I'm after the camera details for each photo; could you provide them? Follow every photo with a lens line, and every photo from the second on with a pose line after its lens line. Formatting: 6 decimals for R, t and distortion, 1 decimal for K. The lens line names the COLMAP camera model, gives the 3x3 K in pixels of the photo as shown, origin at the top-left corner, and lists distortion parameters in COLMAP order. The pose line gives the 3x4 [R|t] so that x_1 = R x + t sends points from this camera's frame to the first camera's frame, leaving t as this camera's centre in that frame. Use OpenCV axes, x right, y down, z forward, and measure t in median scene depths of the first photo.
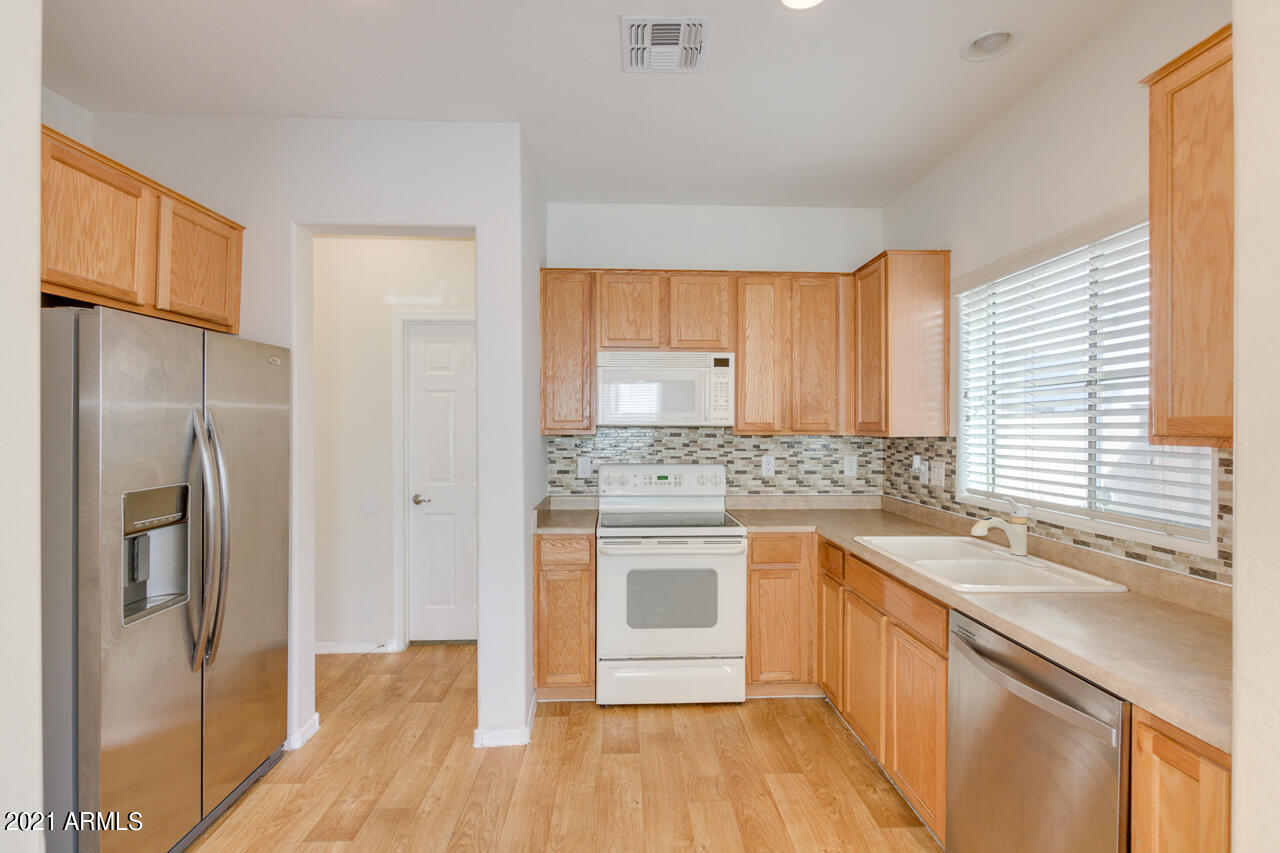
lens RADIAL K [[586.3, 0, 642.2], [0, 586.3, 428.7], [0, 0, 1]] dist [-0.000594, -0.000838]
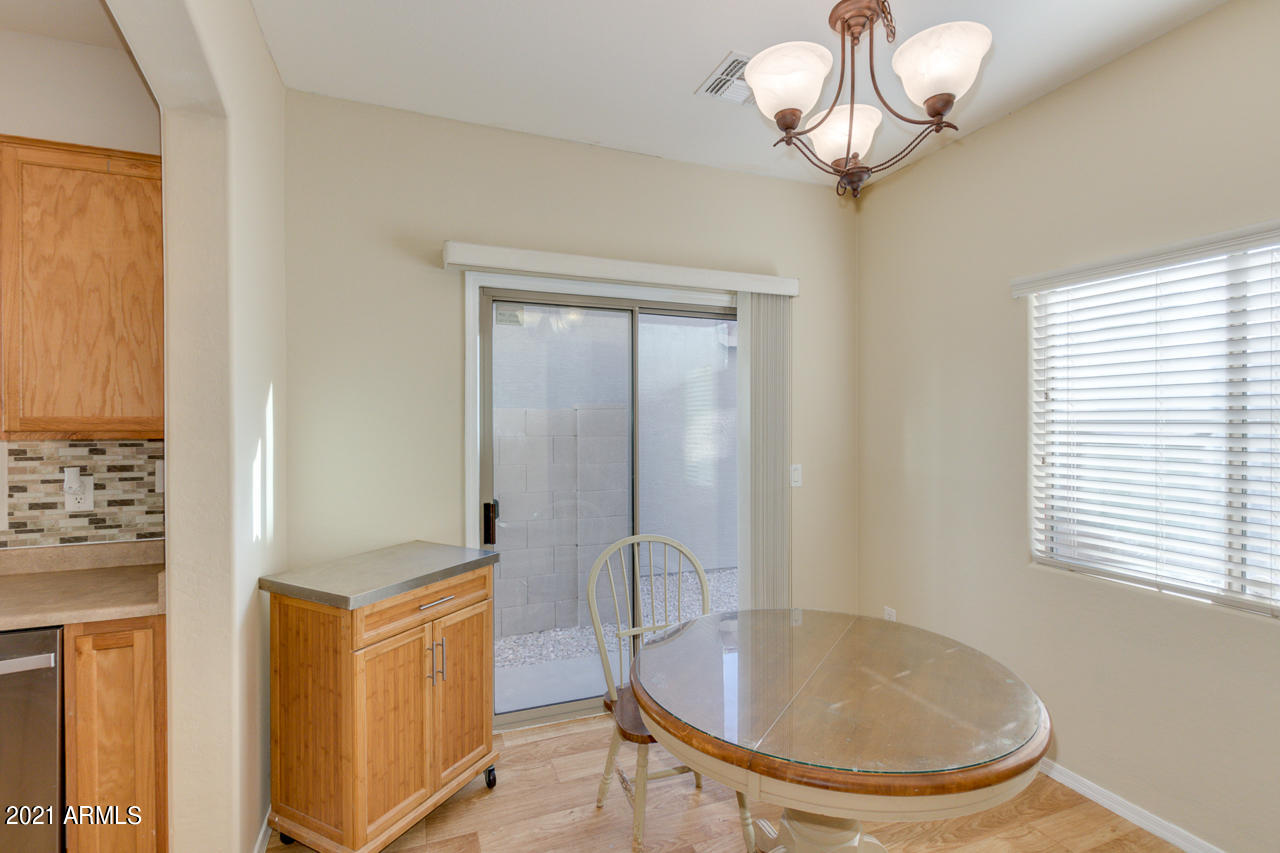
lens RADIAL K [[591.8, 0, 638.6], [0, 591.8, 425.5], [0, 0, 1]] dist [0.003016, -0.000635]
pose [[-0.328059, -0.003629, 0.944650, -0.356846], [0.004938, 0.999972, 0.005556, -0.000533], [-0.944644, 0.006487, -0.328032, 0.075806]]
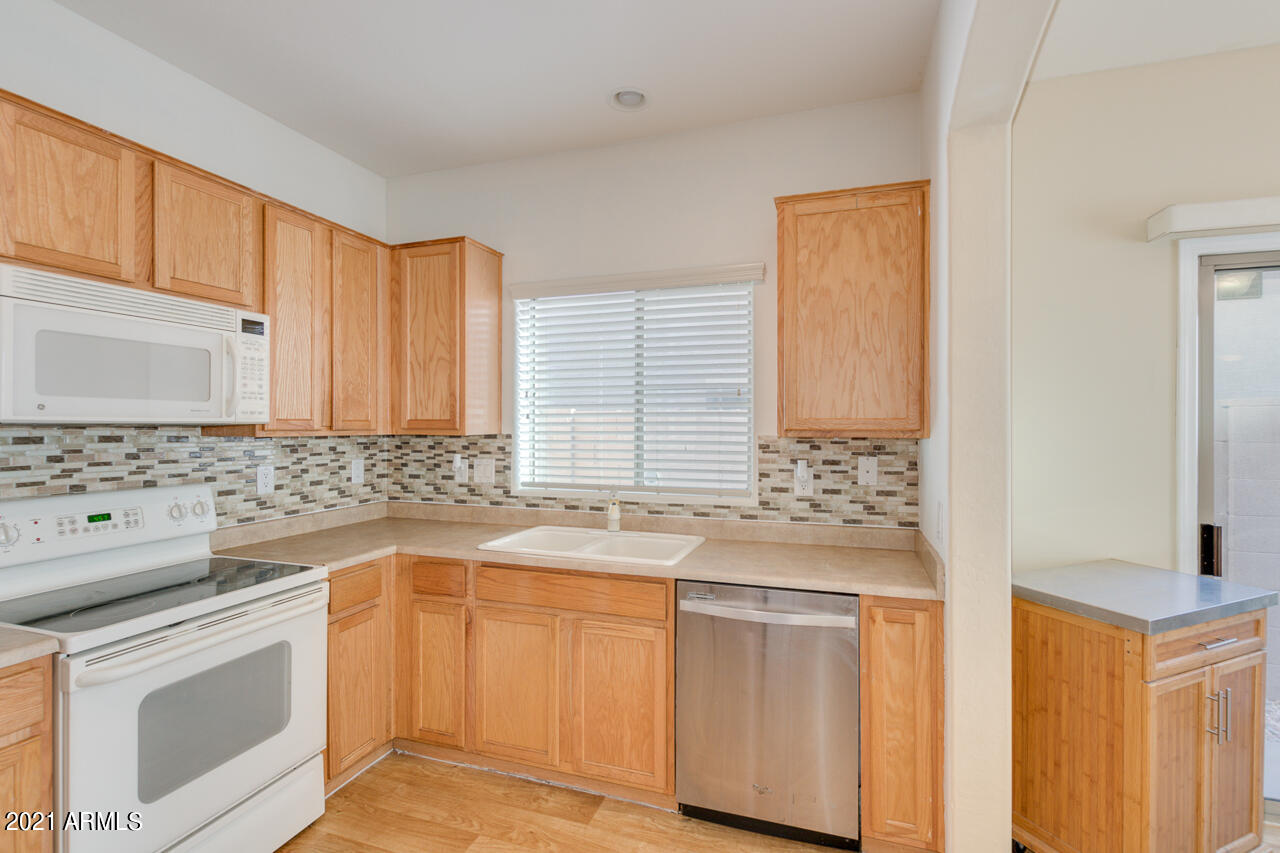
lens RADIAL K [[591.8, 0, 638.6], [0, 591.8, 425.5], [0, 0, 1]] dist [0.003016, -0.000635]
pose [[0.361727, -0.003253, 0.932278, -0.355942], [0.003351, 0.999992, 0.002189, -0.002745], [-0.932278, 0.002332, 0.361735, 0.387880]]
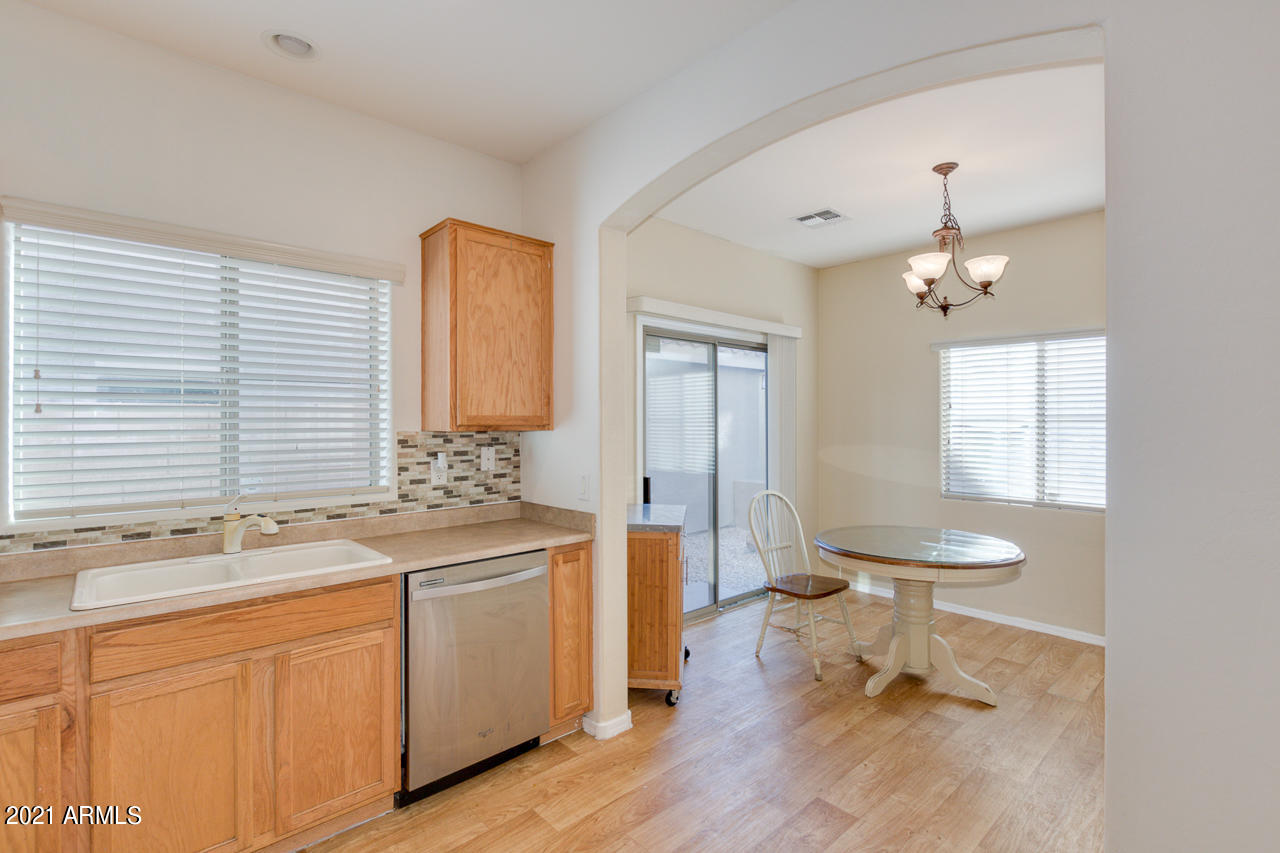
lens RADIAL K [[591.9, 0, 645.0], [0, 591.9, 421.4], [0, 0, 1]] dist [-0.000062, -0.000106]
pose [[-0.647810, 0.000281, 0.761802, -0.413137], [0.003388, 0.999991, 0.002512, -0.001656], [-0.761794, 0.004208, -0.647805, 0.842258]]
